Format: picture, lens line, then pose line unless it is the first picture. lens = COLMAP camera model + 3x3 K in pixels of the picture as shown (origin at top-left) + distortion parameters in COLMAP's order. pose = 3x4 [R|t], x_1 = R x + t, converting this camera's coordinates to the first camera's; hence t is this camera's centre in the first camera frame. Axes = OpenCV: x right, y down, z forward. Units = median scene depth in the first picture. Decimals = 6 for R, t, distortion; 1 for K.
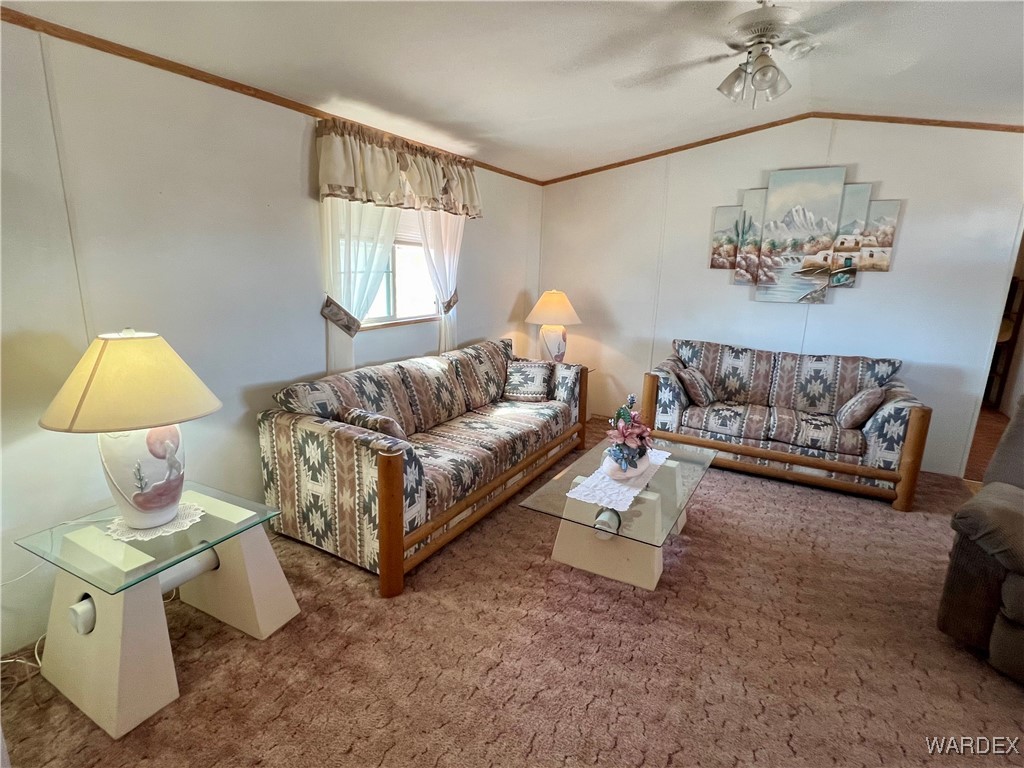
lens RADIAL K [[514.1, 0, 509.9], [0, 514.1, 382.8], [0, 0, 1]] dist [-0.005941, 0.002253]
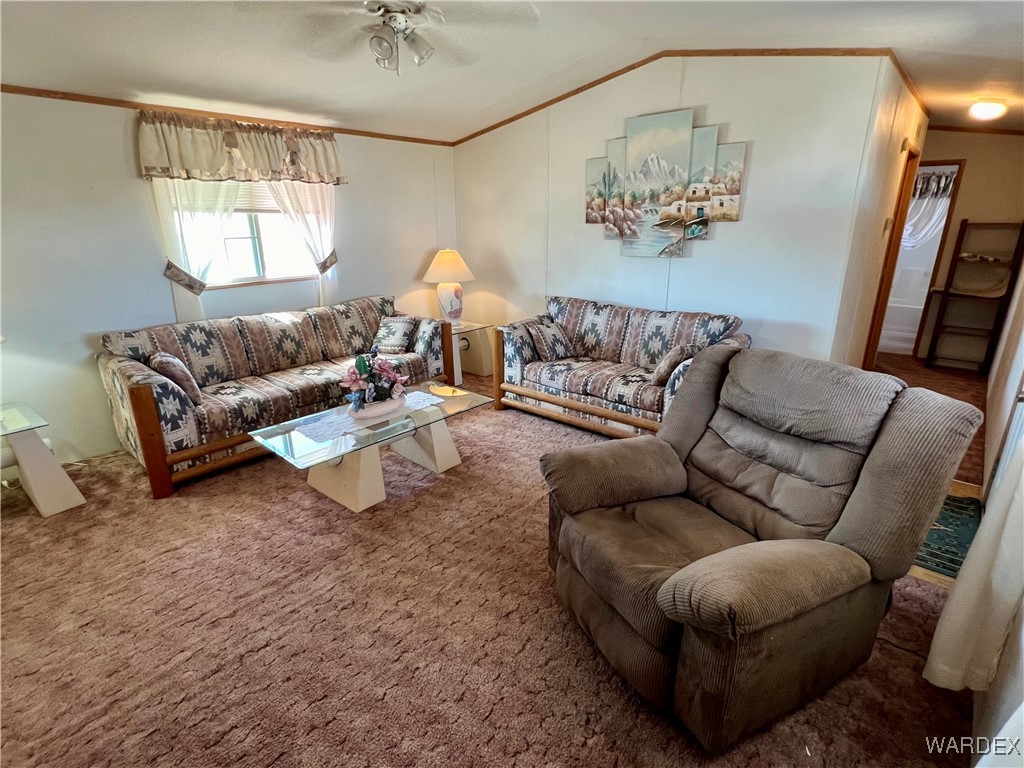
lens RADIAL K [[514.1, 0, 510.8], [0, 514.1, 384.6], [0, 0, 1]] dist [-0.005941, 0.002253]
pose [[0.977775, 0.031009, -0.207349, 0.541126], [-0.014340, 0.996577, 0.081413, 0.010264], [0.209164, -0.076630, 0.974873, -0.024377]]
